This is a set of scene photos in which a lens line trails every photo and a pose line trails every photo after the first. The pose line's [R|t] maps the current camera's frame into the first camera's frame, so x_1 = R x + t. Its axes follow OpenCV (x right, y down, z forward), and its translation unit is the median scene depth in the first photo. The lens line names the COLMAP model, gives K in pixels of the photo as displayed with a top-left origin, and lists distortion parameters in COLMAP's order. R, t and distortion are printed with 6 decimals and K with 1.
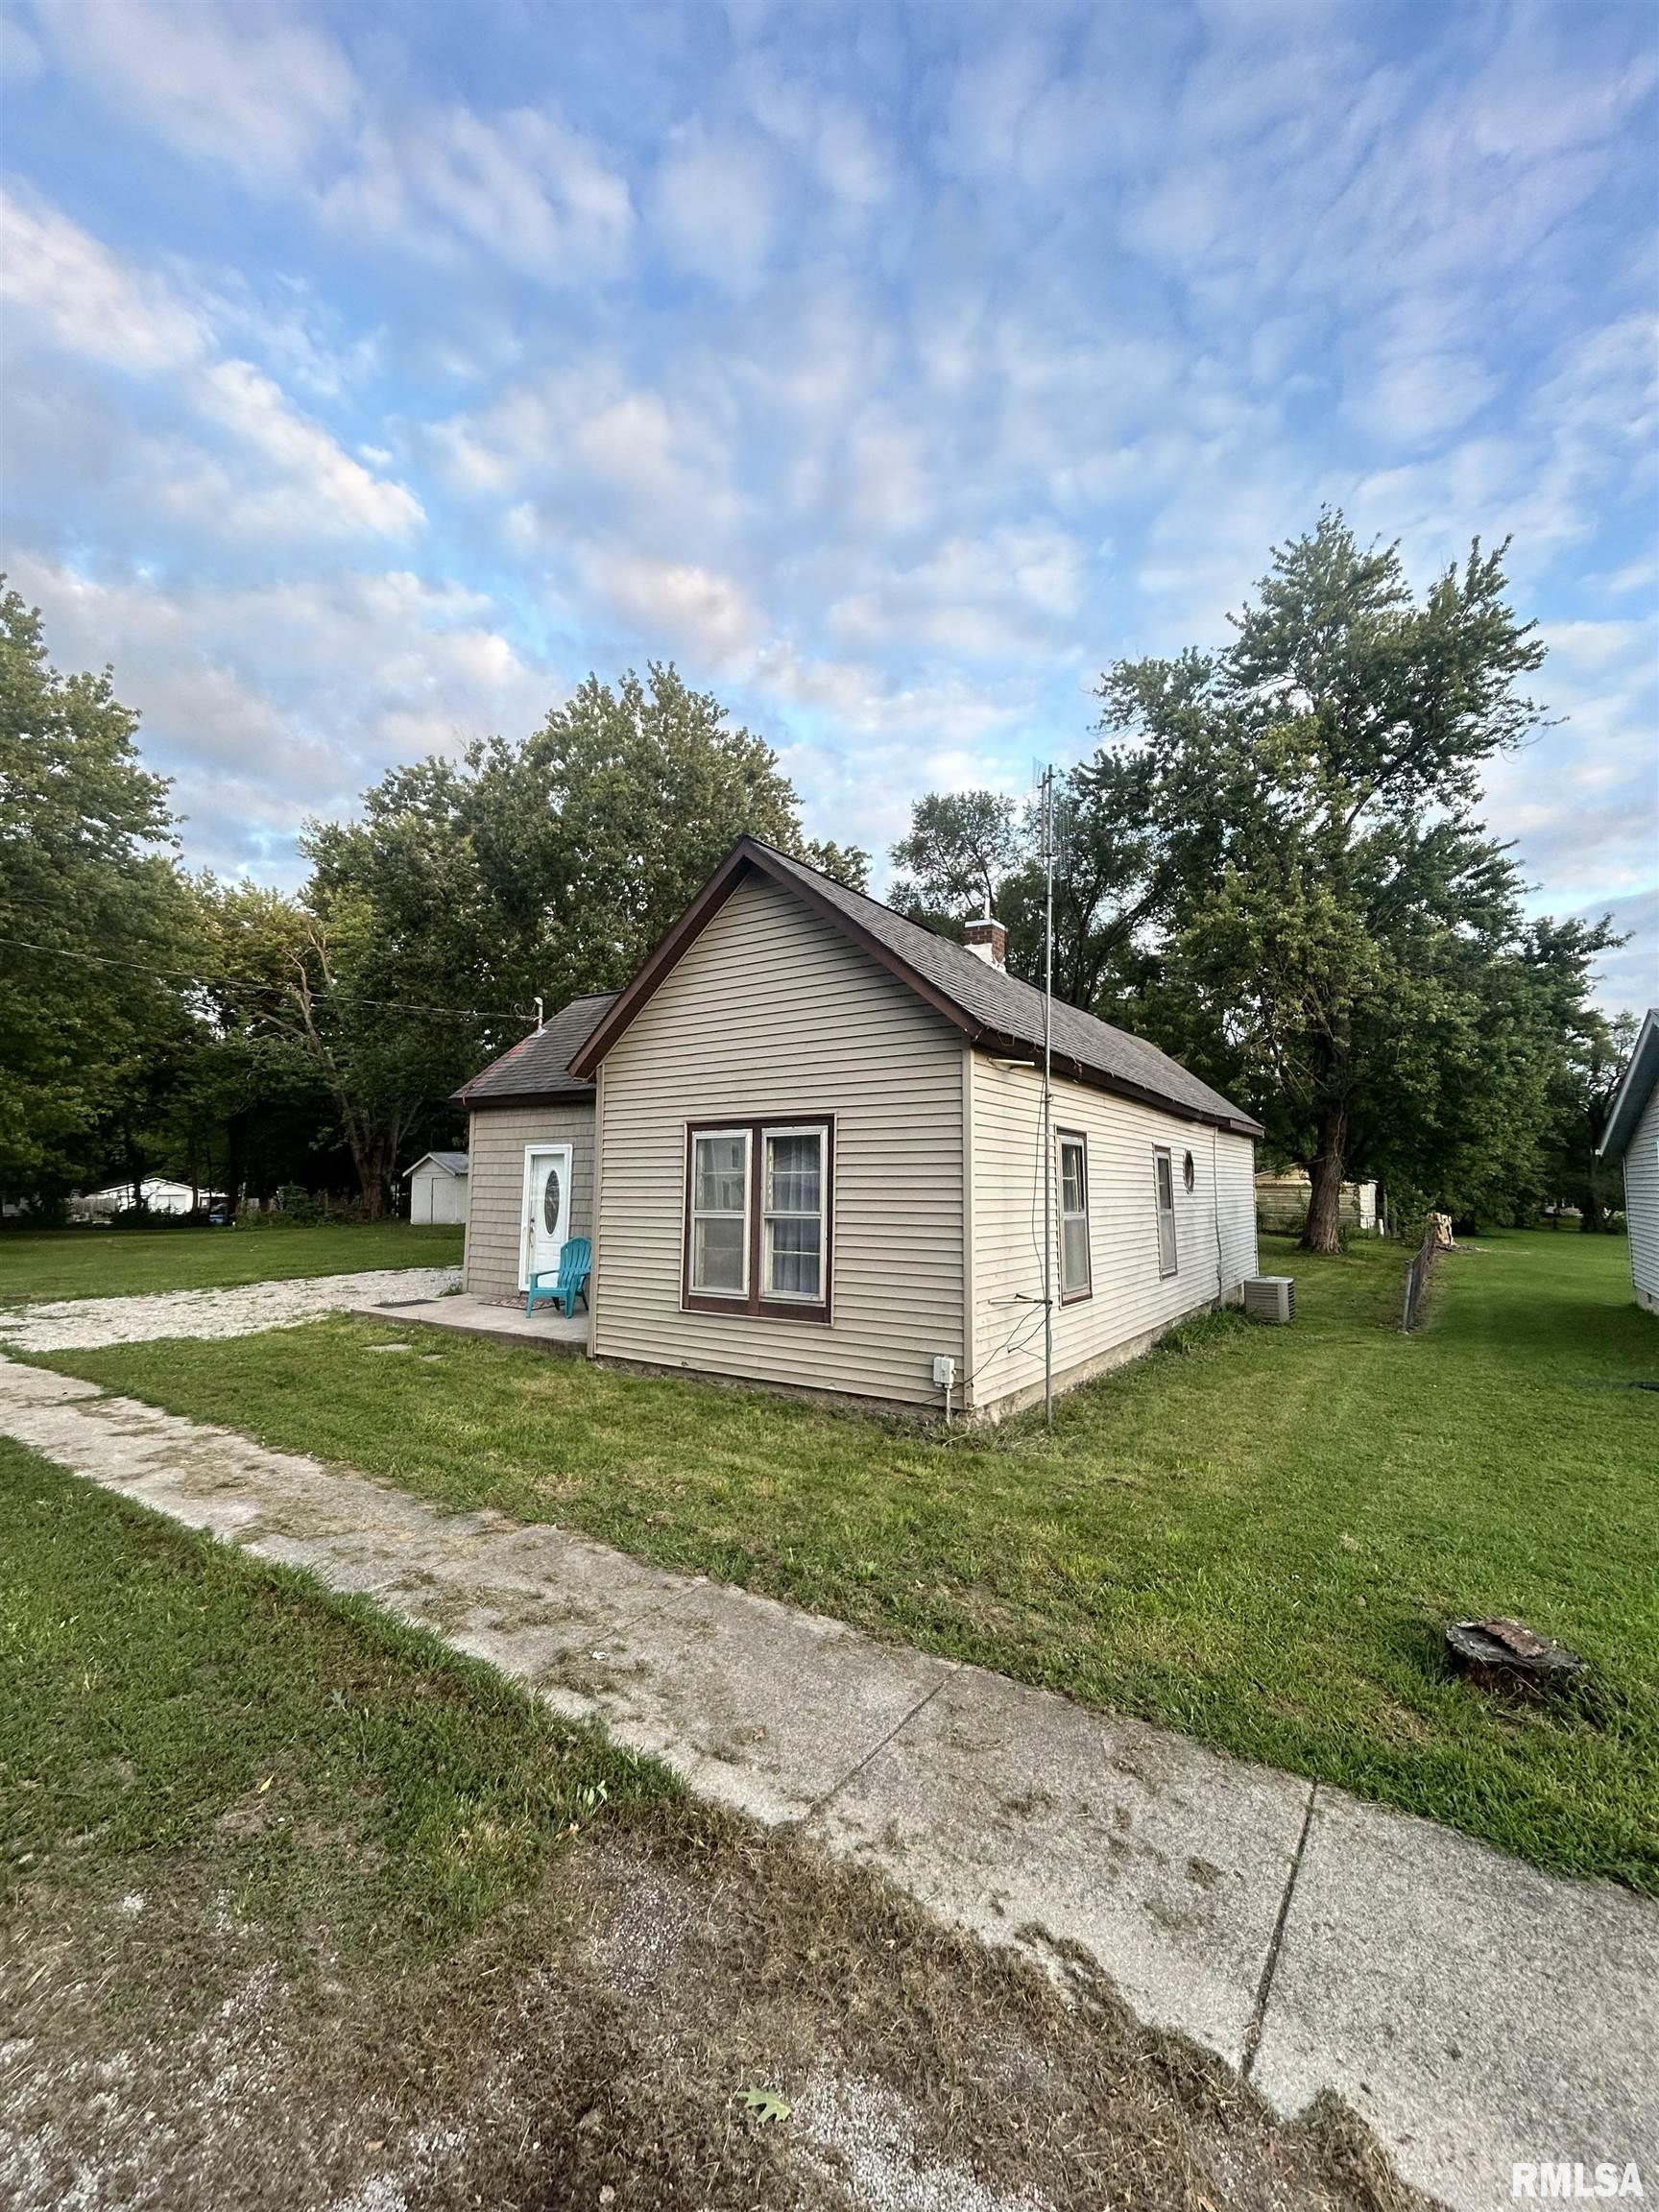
lens RADIAL K [[908.2, 0, 828.7], [0, 908.2, 1100.6], [0, 0, 1]] dist [-0.000141, -0.000314]
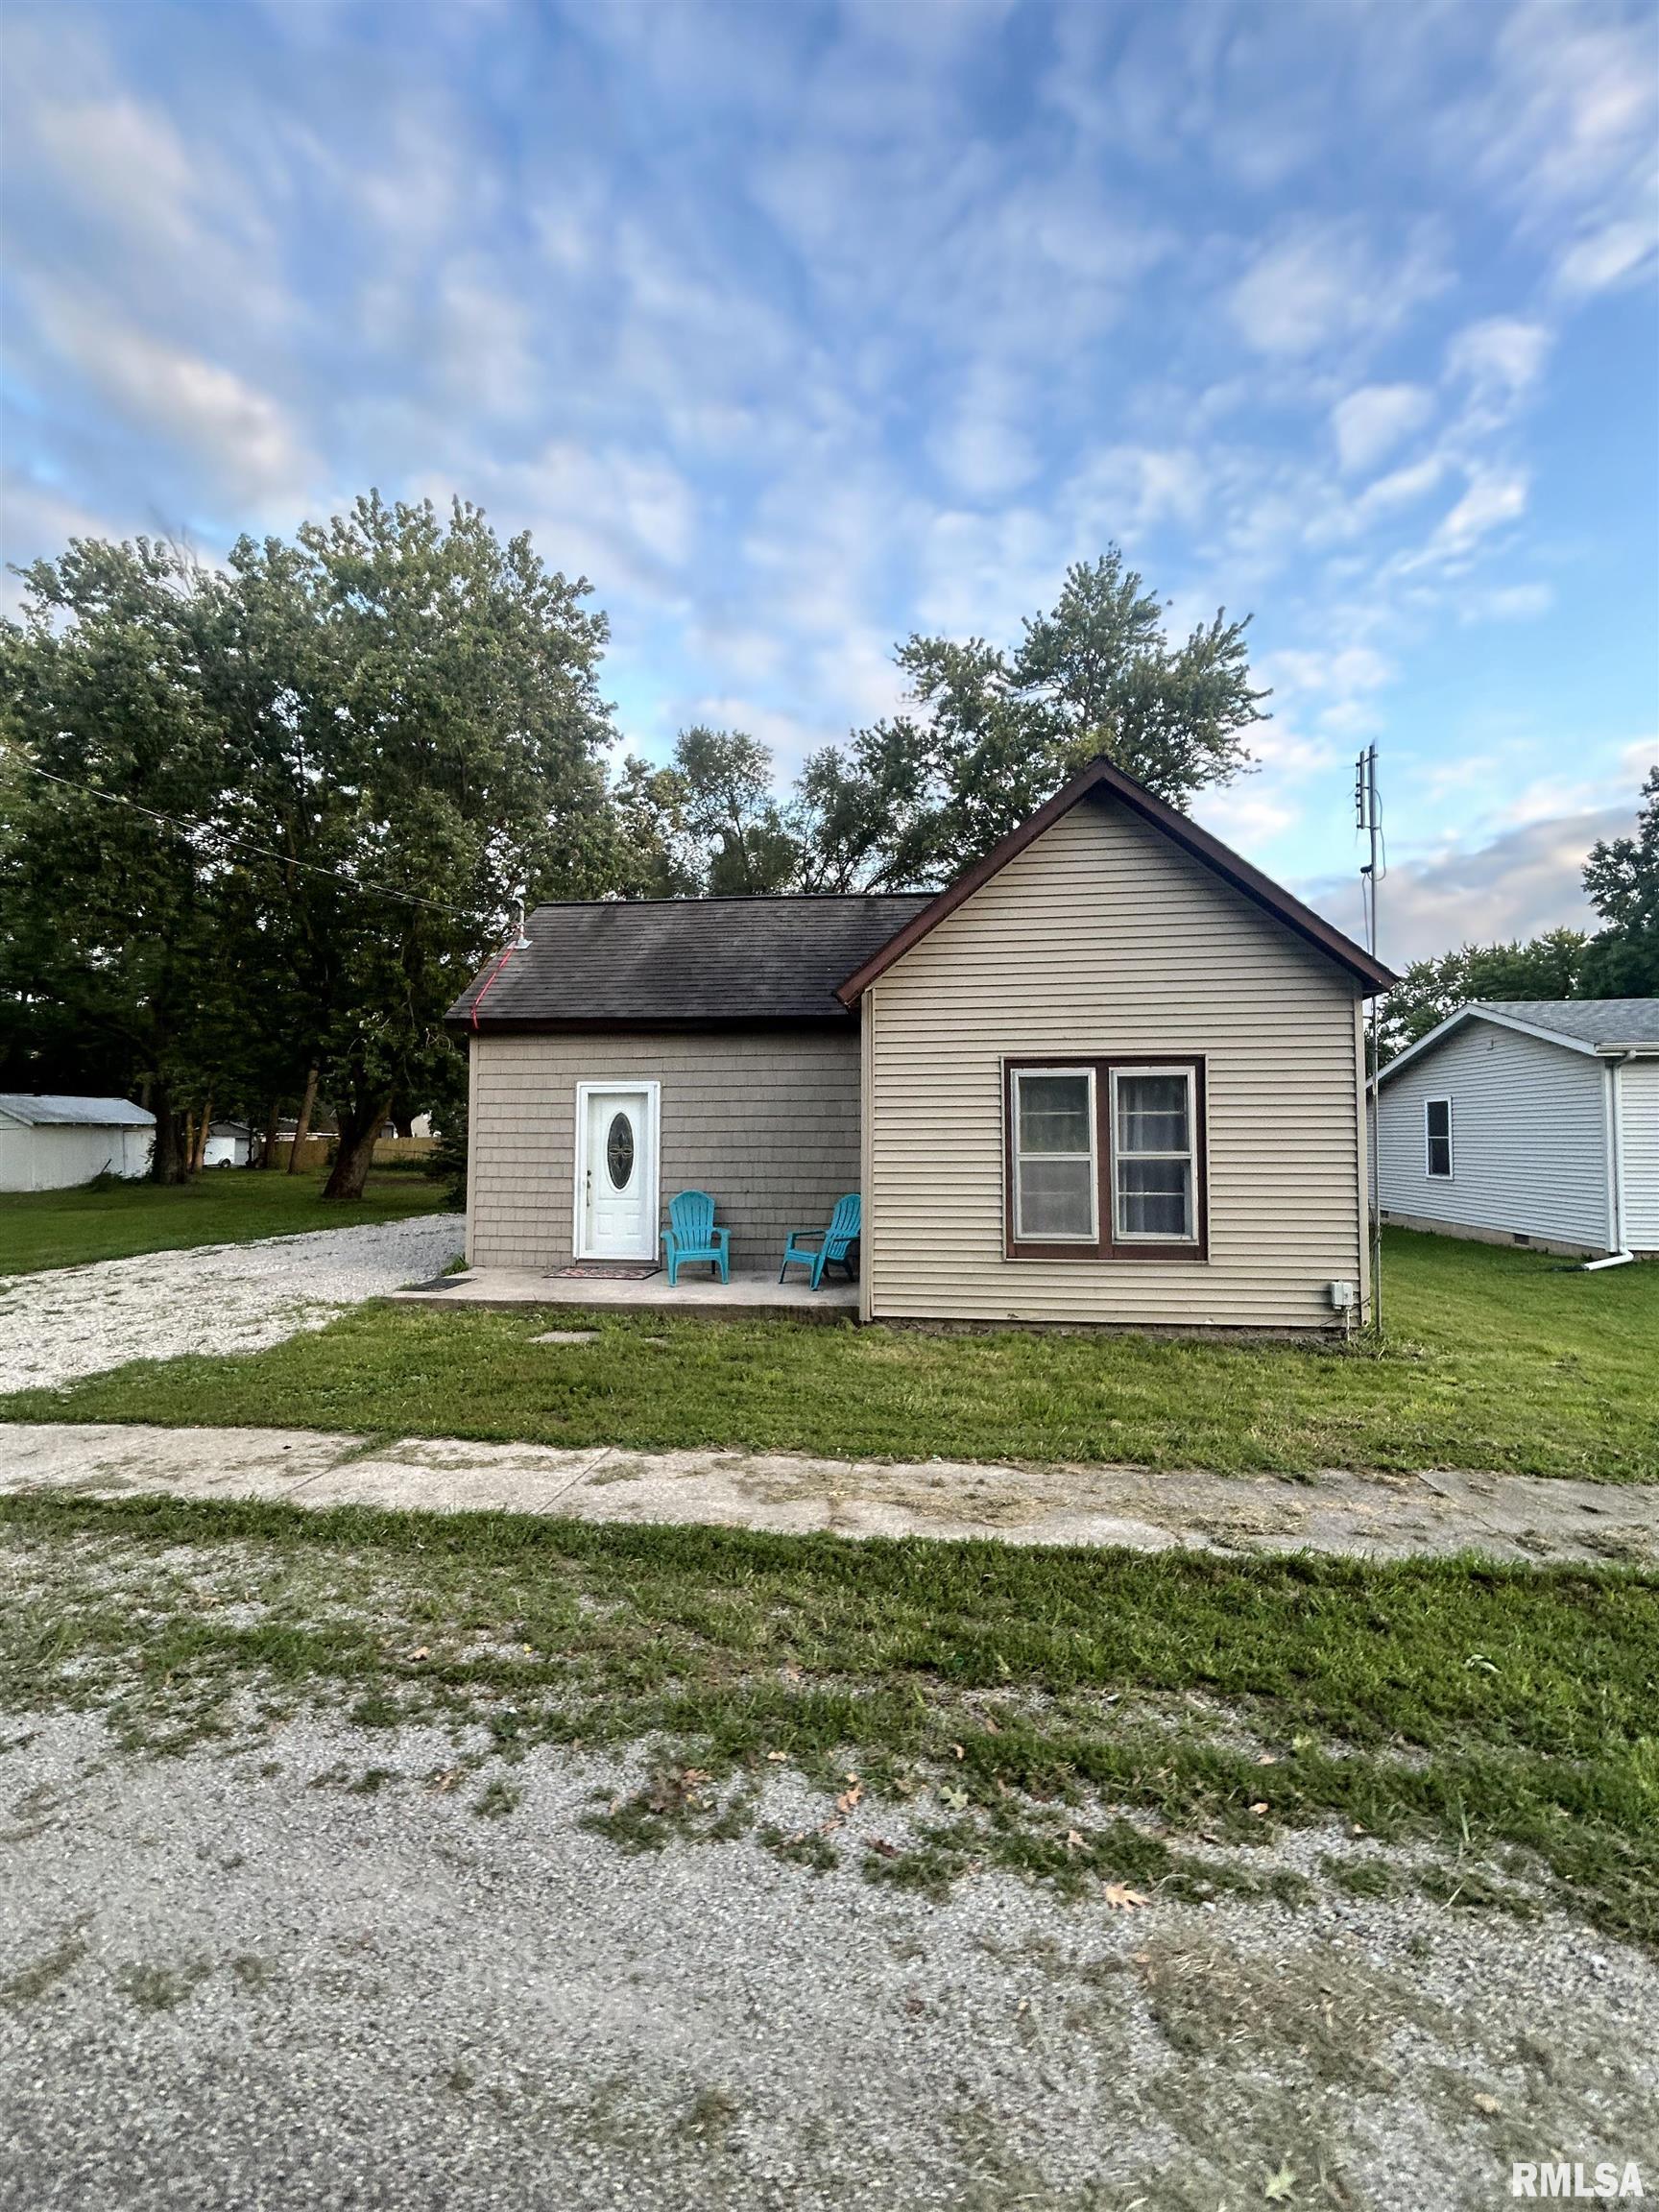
lens RADIAL K [[908.2, 0, 829.0], [0, 908.2, 1109.5], [0, 0, 1]] dist [-0.000141, -0.000314]
pose [[0.891626, 0.012194, 0.452608, -0.251092], [-0.039357, 0.997941, 0.050645, 0.012265], [-0.451059, -0.062969, 0.890270, 0.087695]]
